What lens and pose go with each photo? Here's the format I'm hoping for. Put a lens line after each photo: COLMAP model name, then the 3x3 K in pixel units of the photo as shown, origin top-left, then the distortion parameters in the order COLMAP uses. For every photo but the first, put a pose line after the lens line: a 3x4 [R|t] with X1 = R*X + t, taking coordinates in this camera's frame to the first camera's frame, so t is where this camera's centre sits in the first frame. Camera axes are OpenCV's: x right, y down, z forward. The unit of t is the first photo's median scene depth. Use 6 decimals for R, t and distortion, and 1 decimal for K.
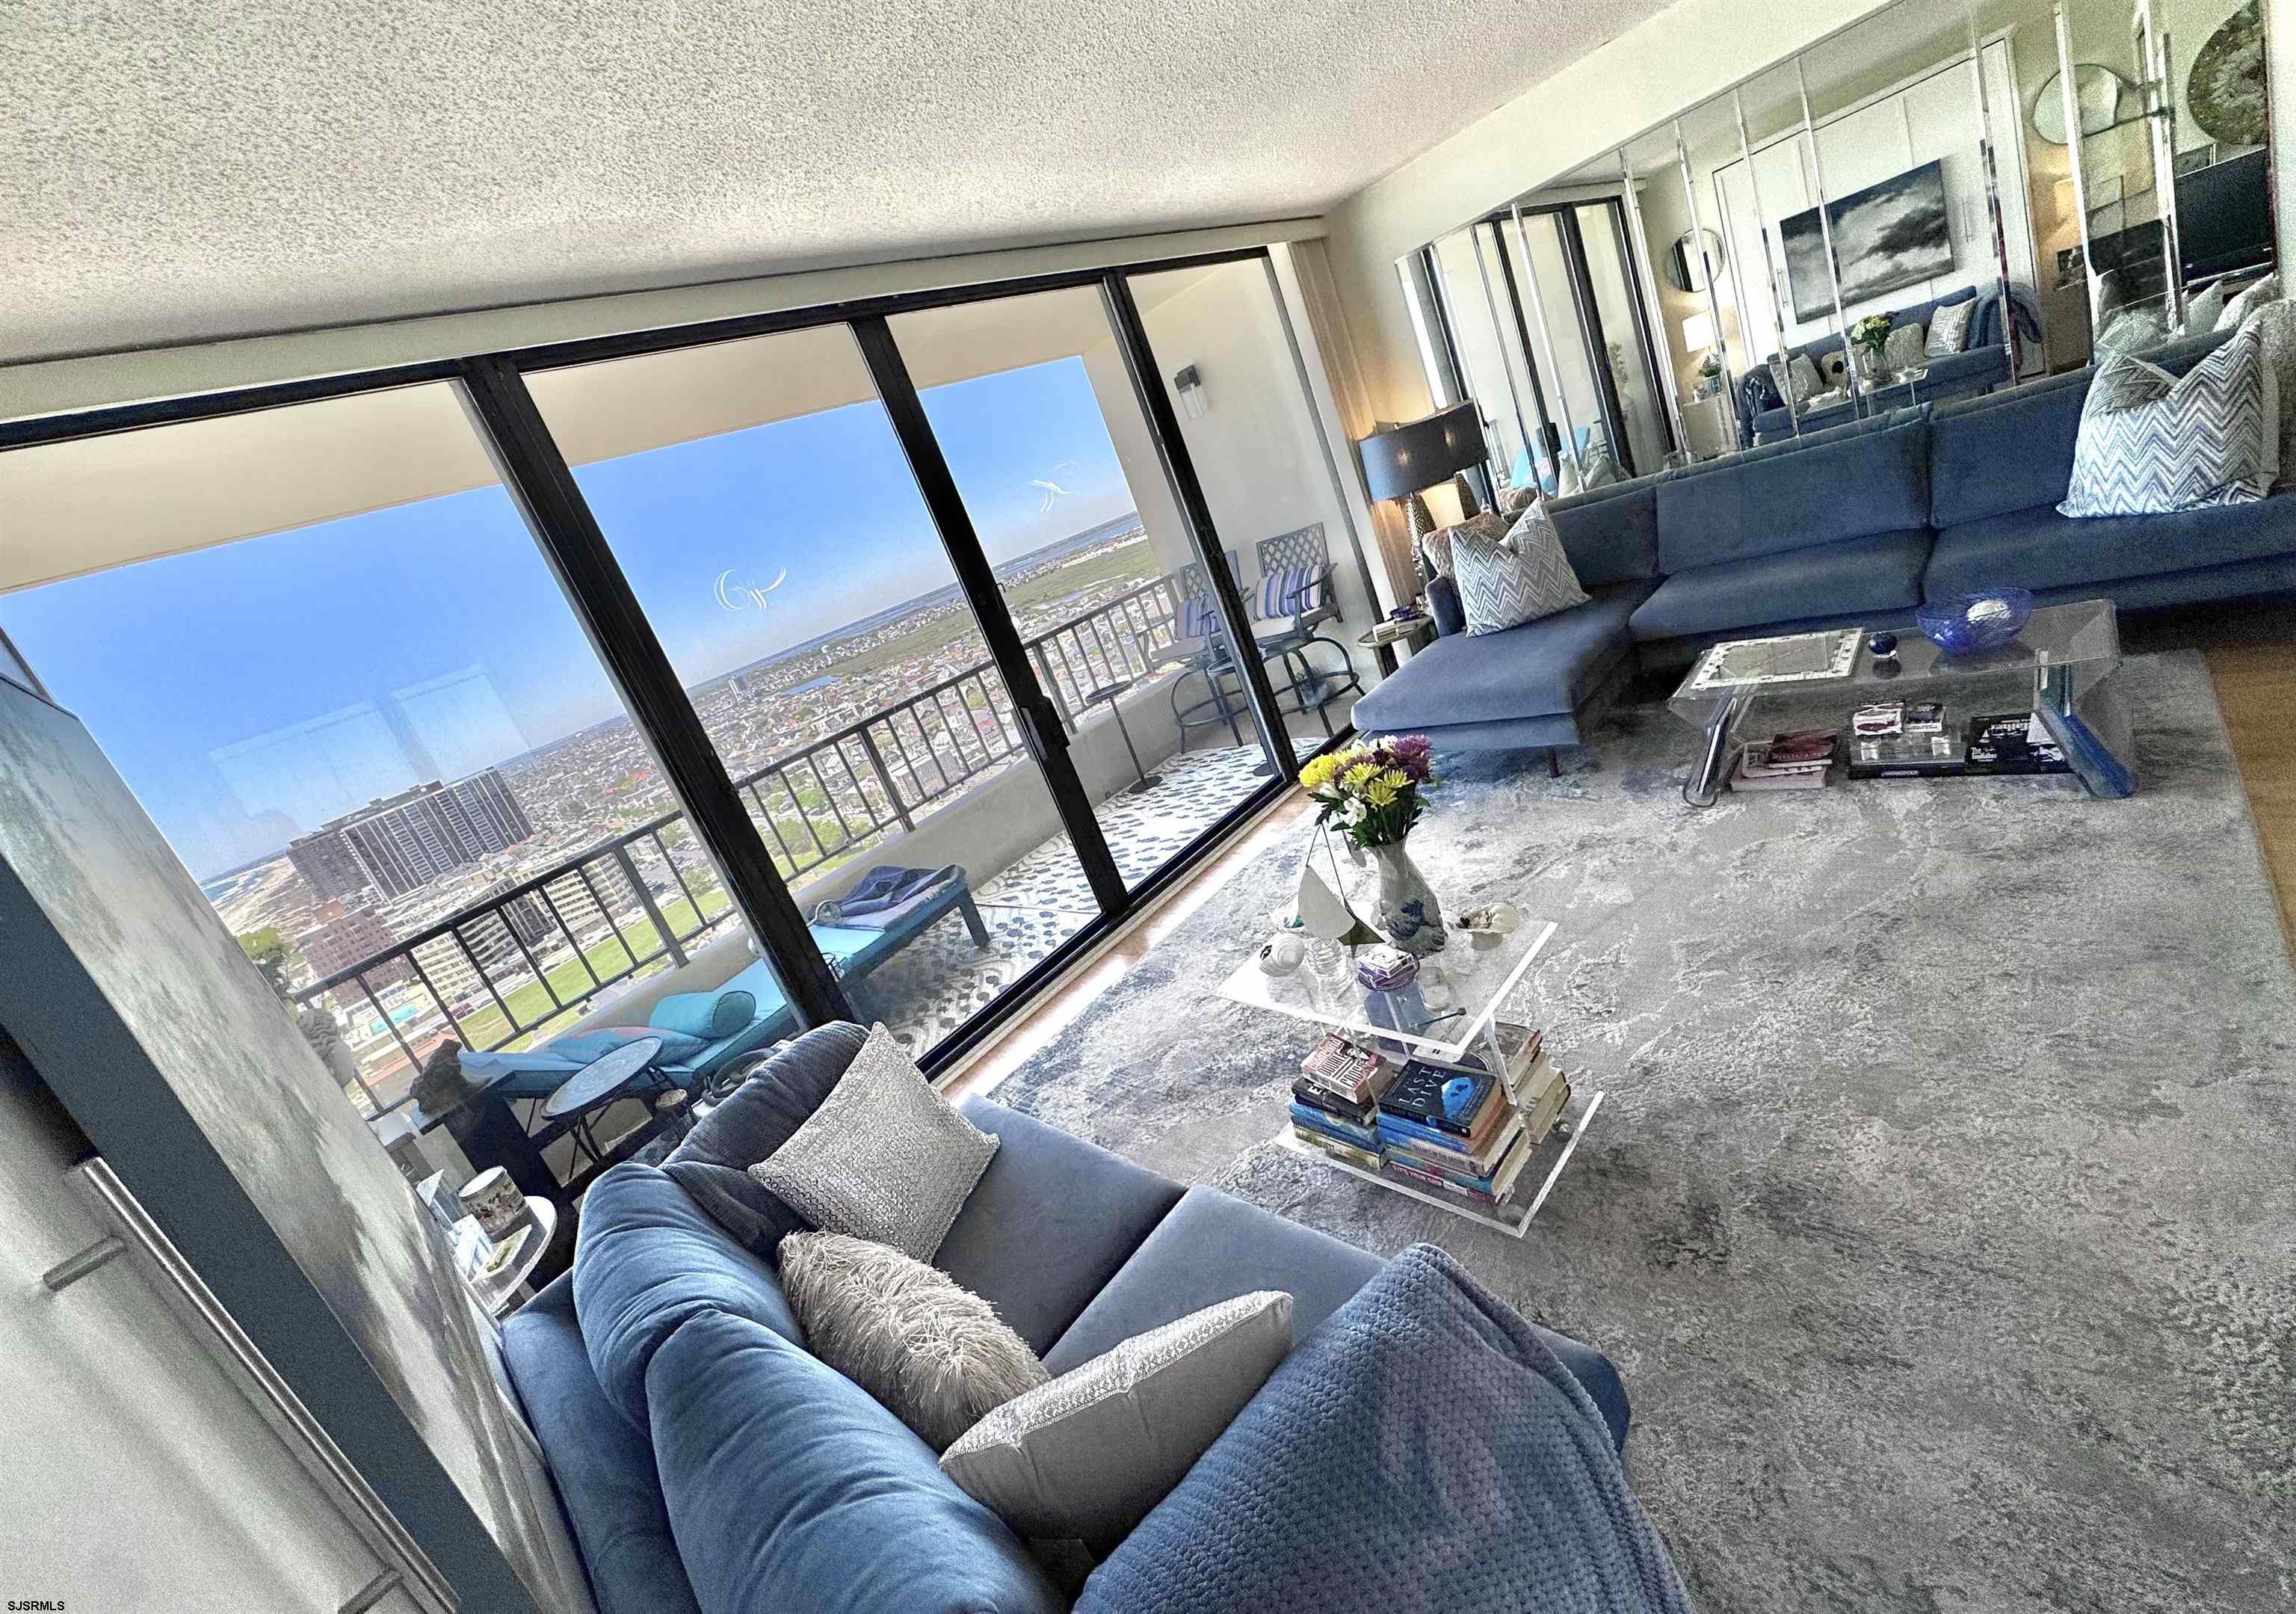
lens RADIAL K [[909.5, 0, 1146.5], [0, 909.5, 751.0], [0, 0, 1]] dist [-0.003050, -0.000103]
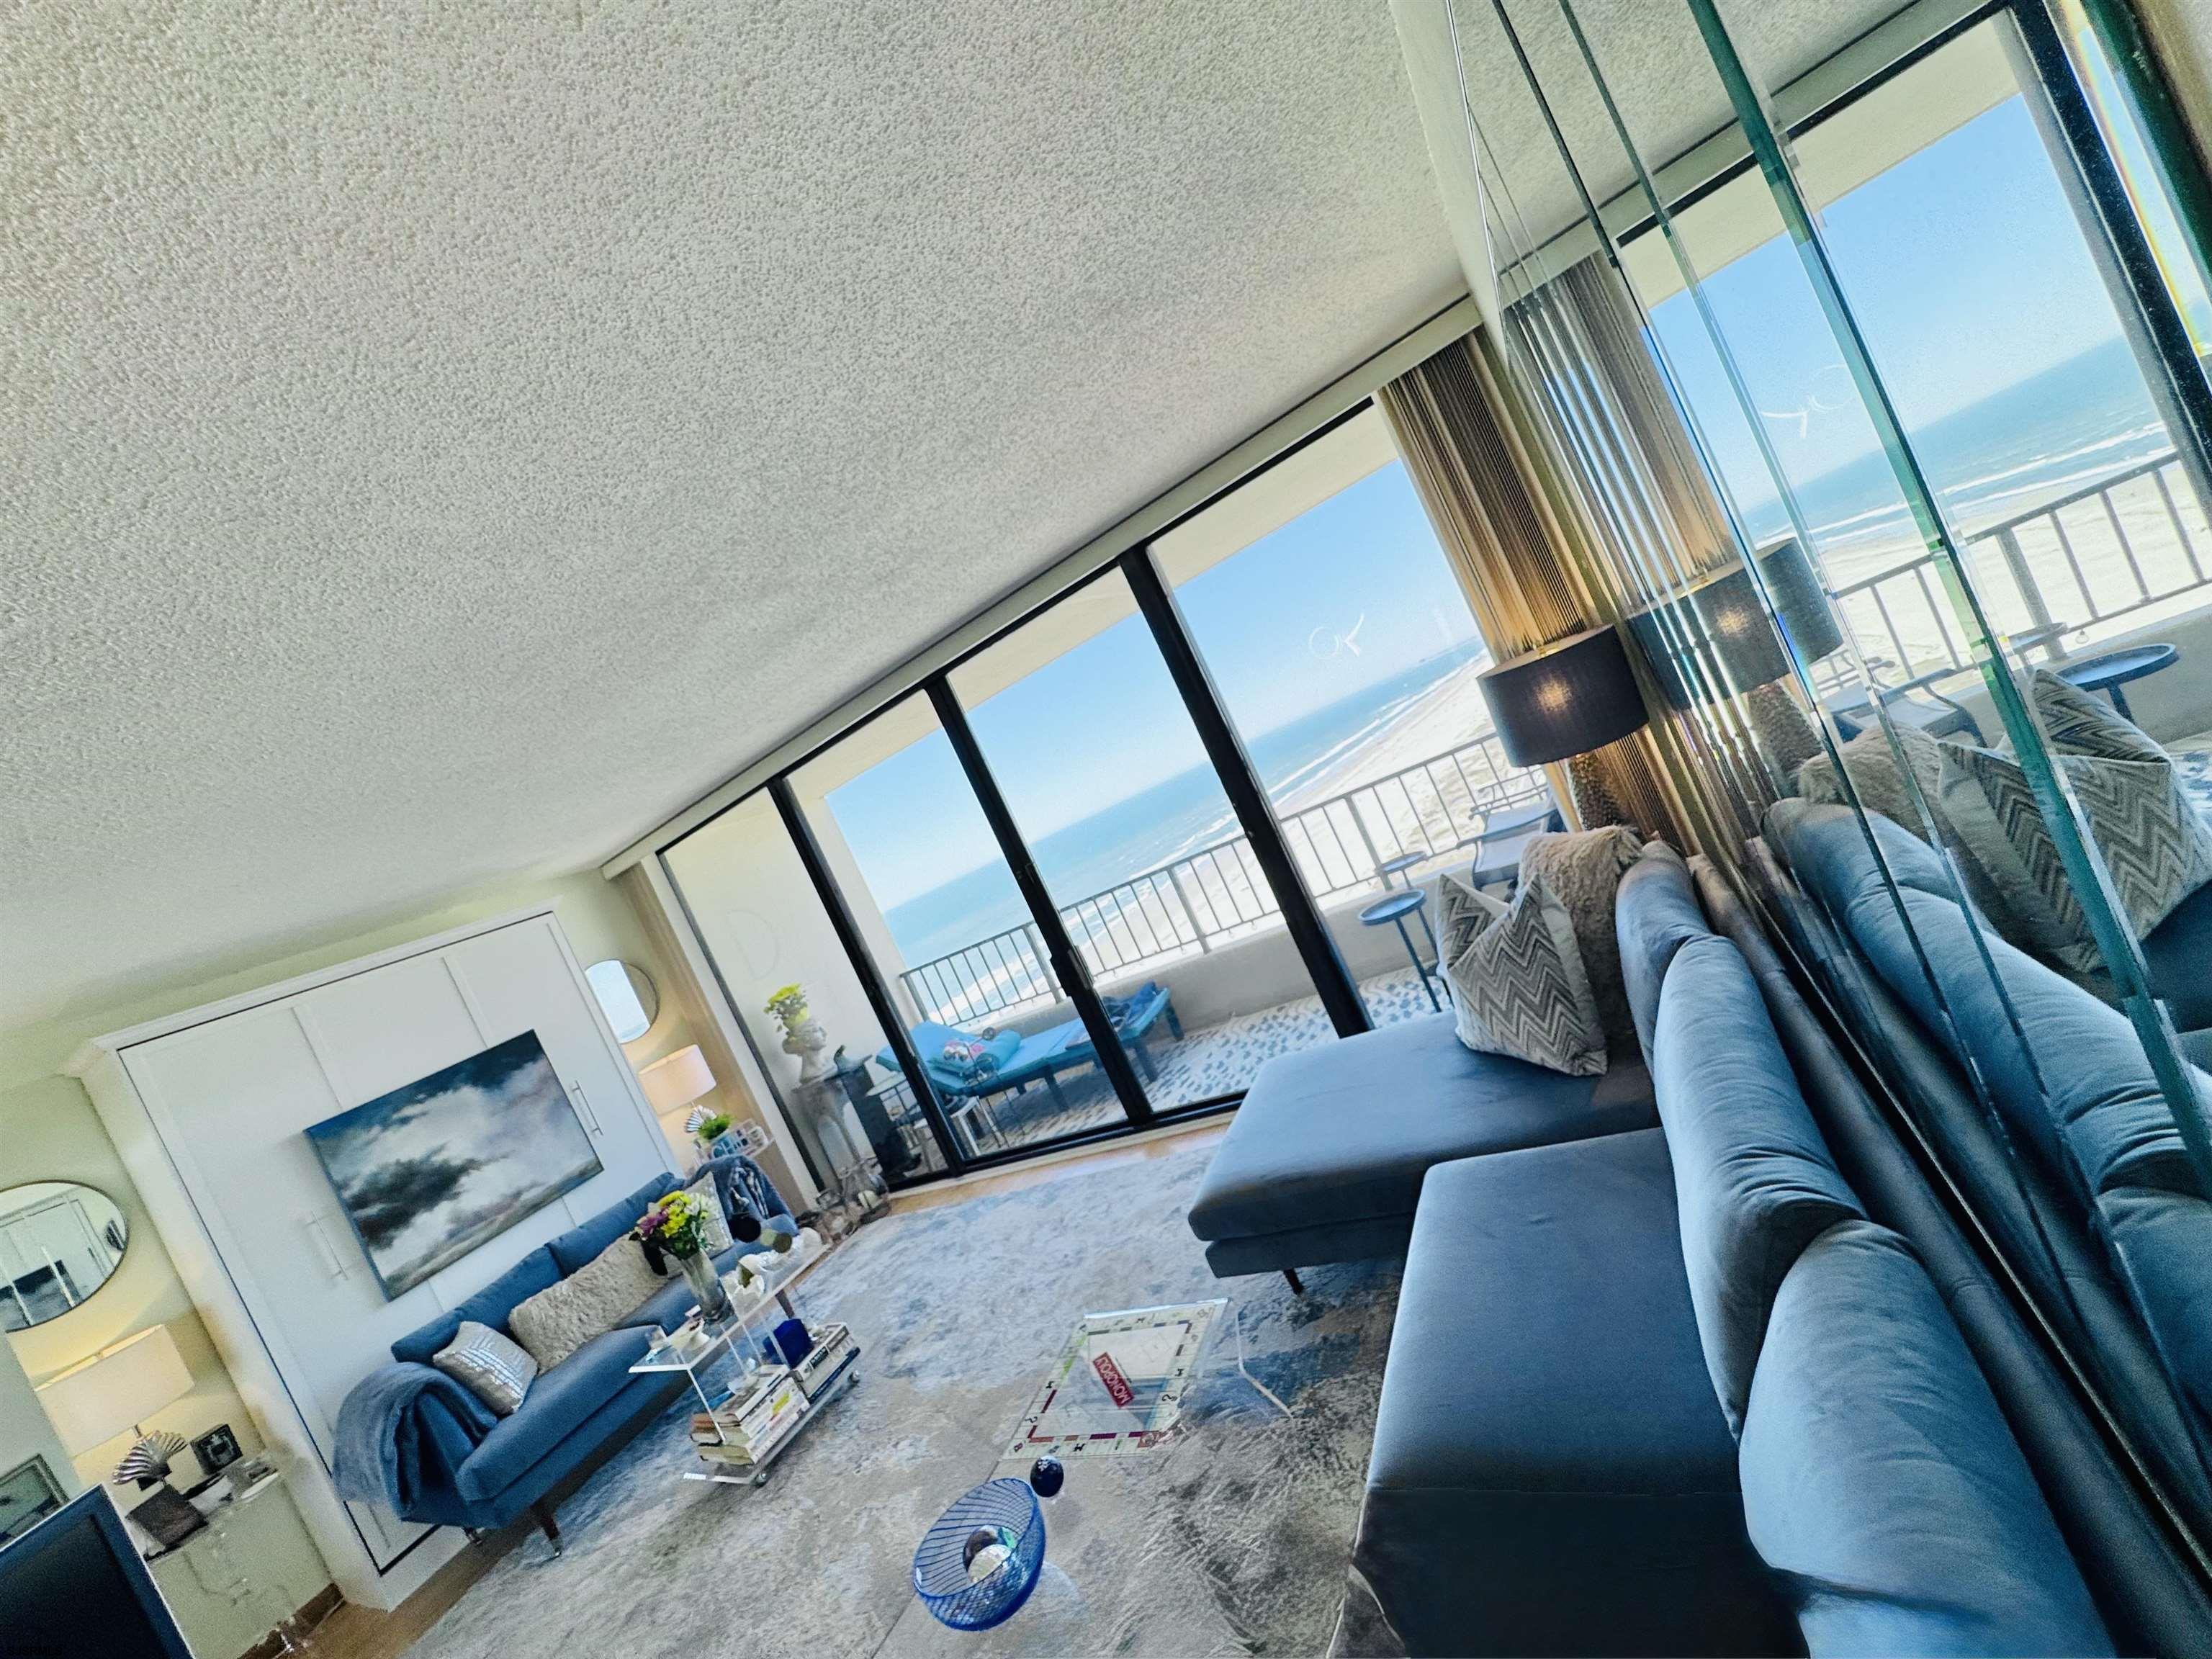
lens RADIAL K [[885.2, 0, 1109.3], [0, 885.2, 830.7], [0, 0, 1]] dist [-0.002329, -0.000252]
pose [[0.375810, 0.244597, -0.893834, 0.927664], [0.070234, 0.954246, 0.290658, -0.548744], [0.924032, -0.172010, 0.341436, 0.641862]]
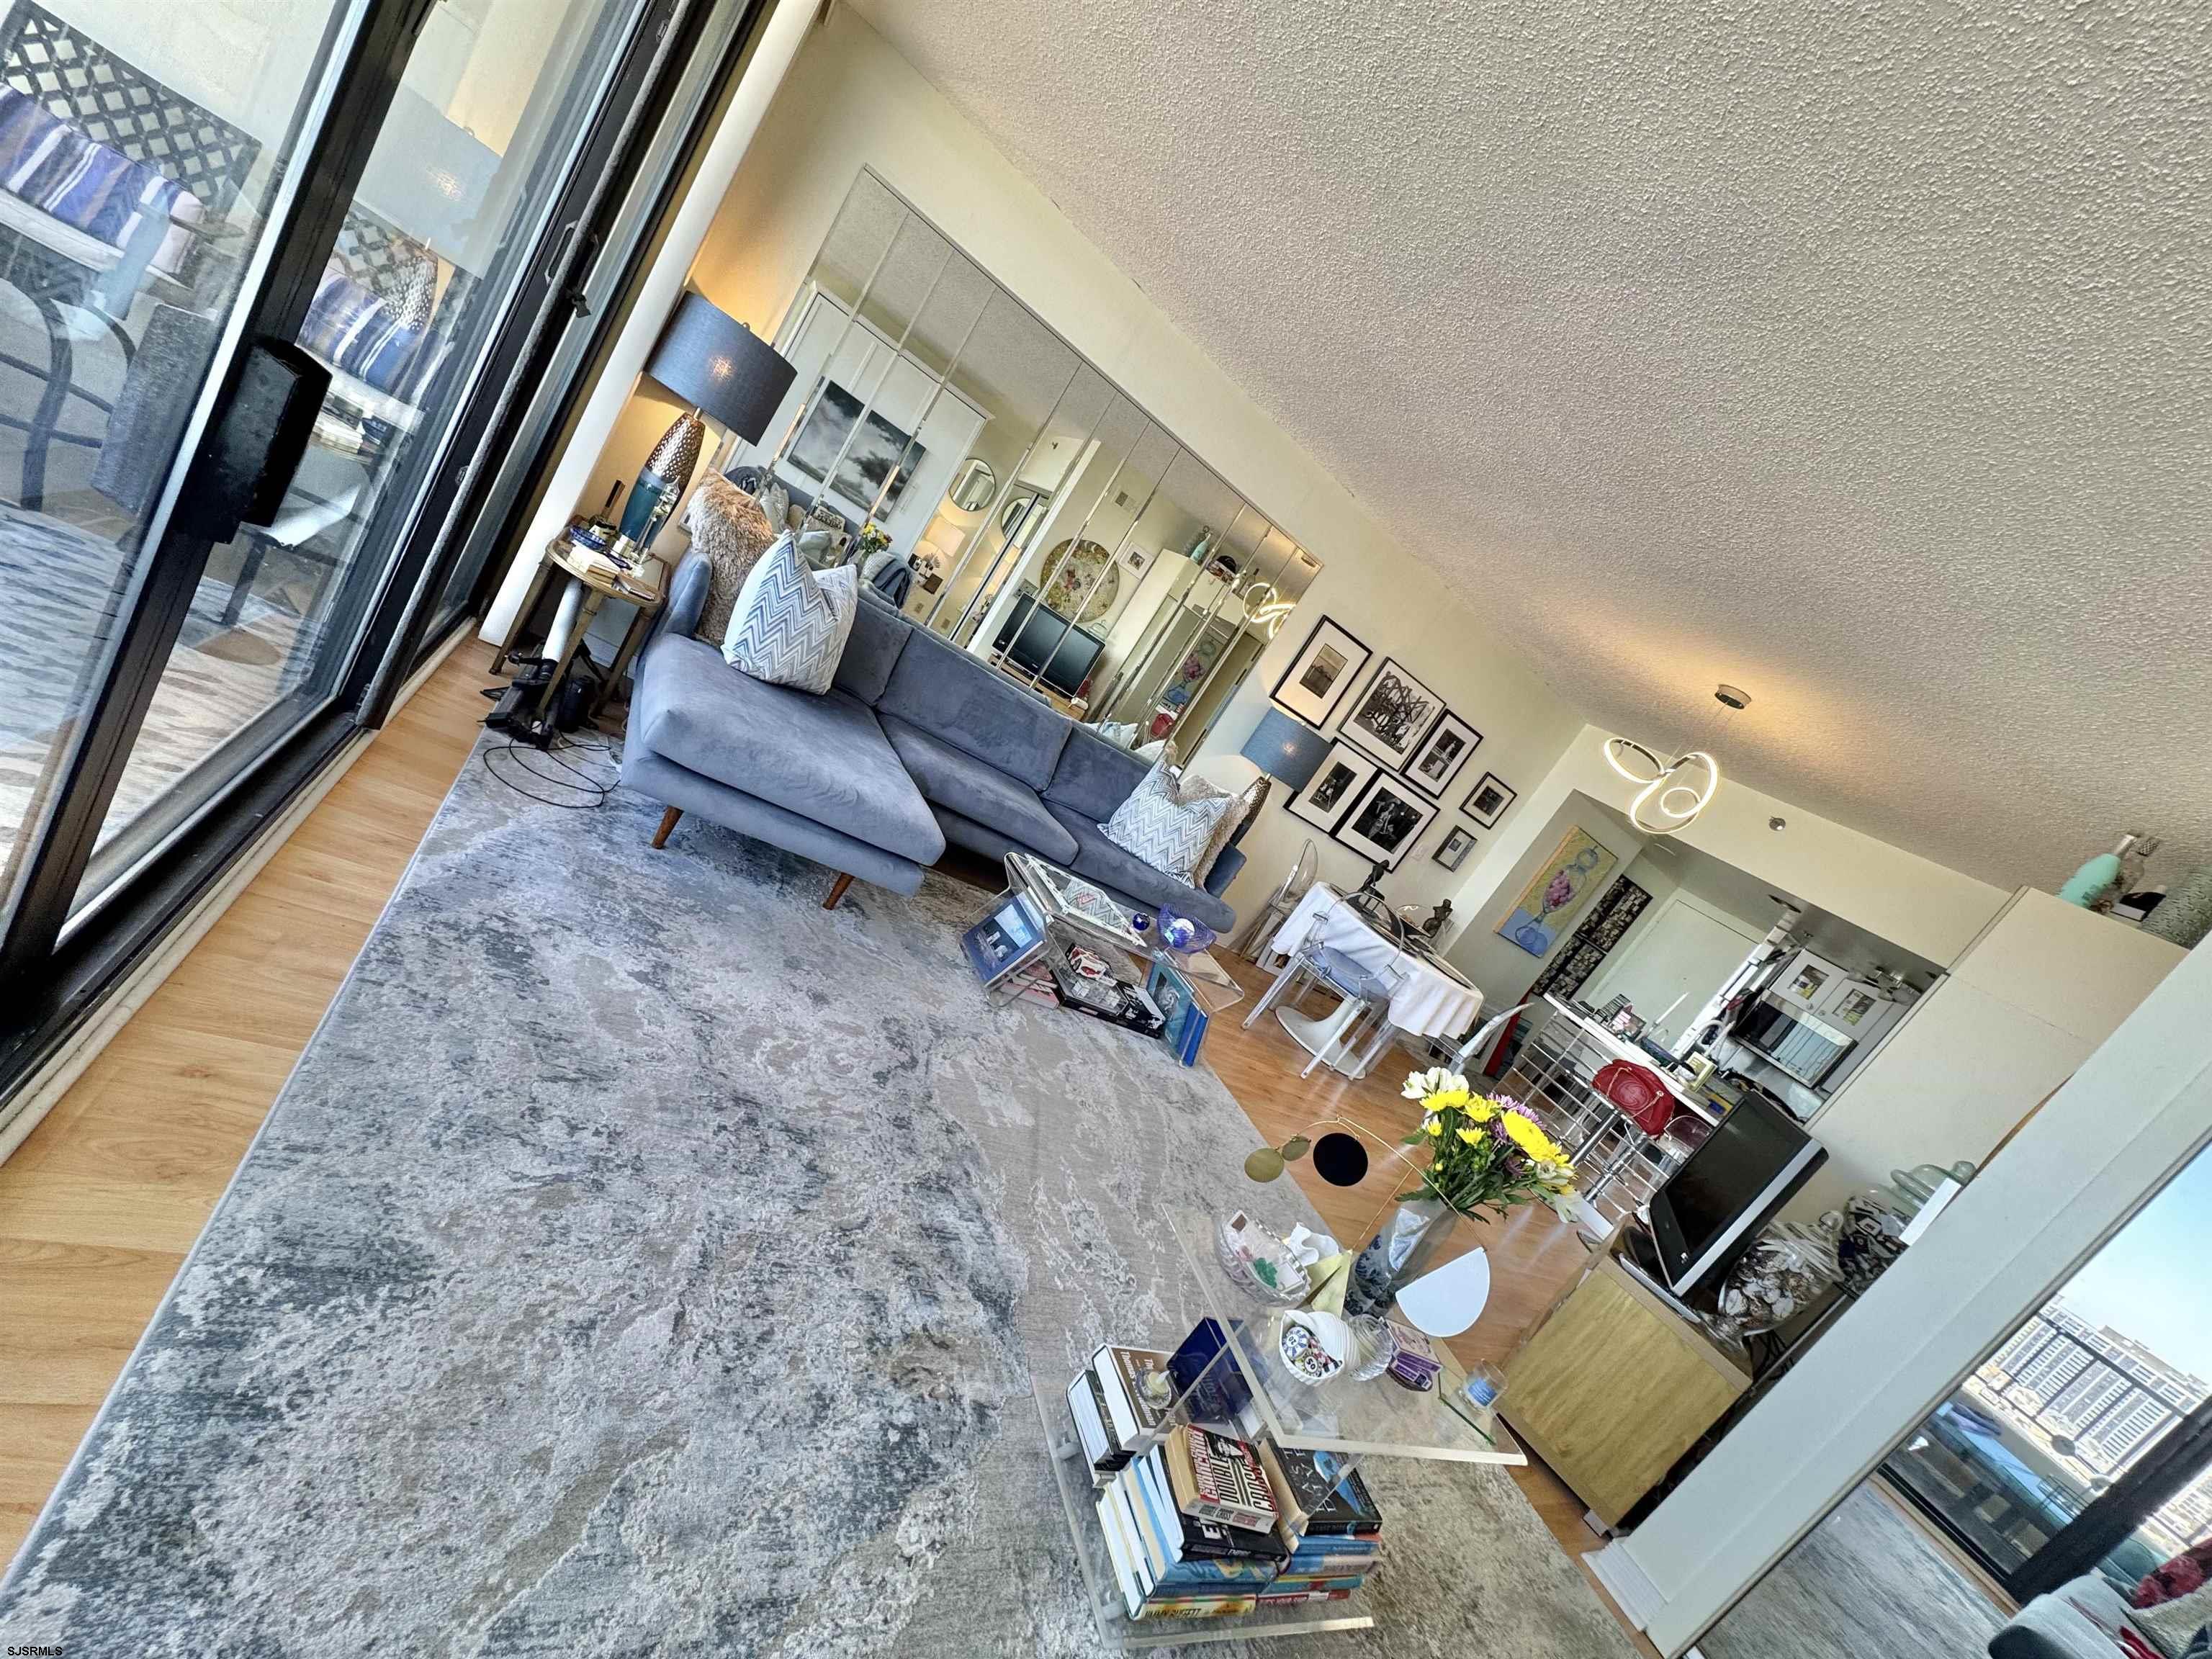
lens RADIAL K [[878.7, 0, 1107.8], [0, 878.7, 828.5], [0, 0, 1]] dist [-0.000583, -0.000025]
pose [[0.068456, 0.267264, 0.961189, -0.320650], [-0.377768, 0.898652, -0.222971, 0.043972], [-0.923366, -0.347843, 0.162482, 0.630906]]
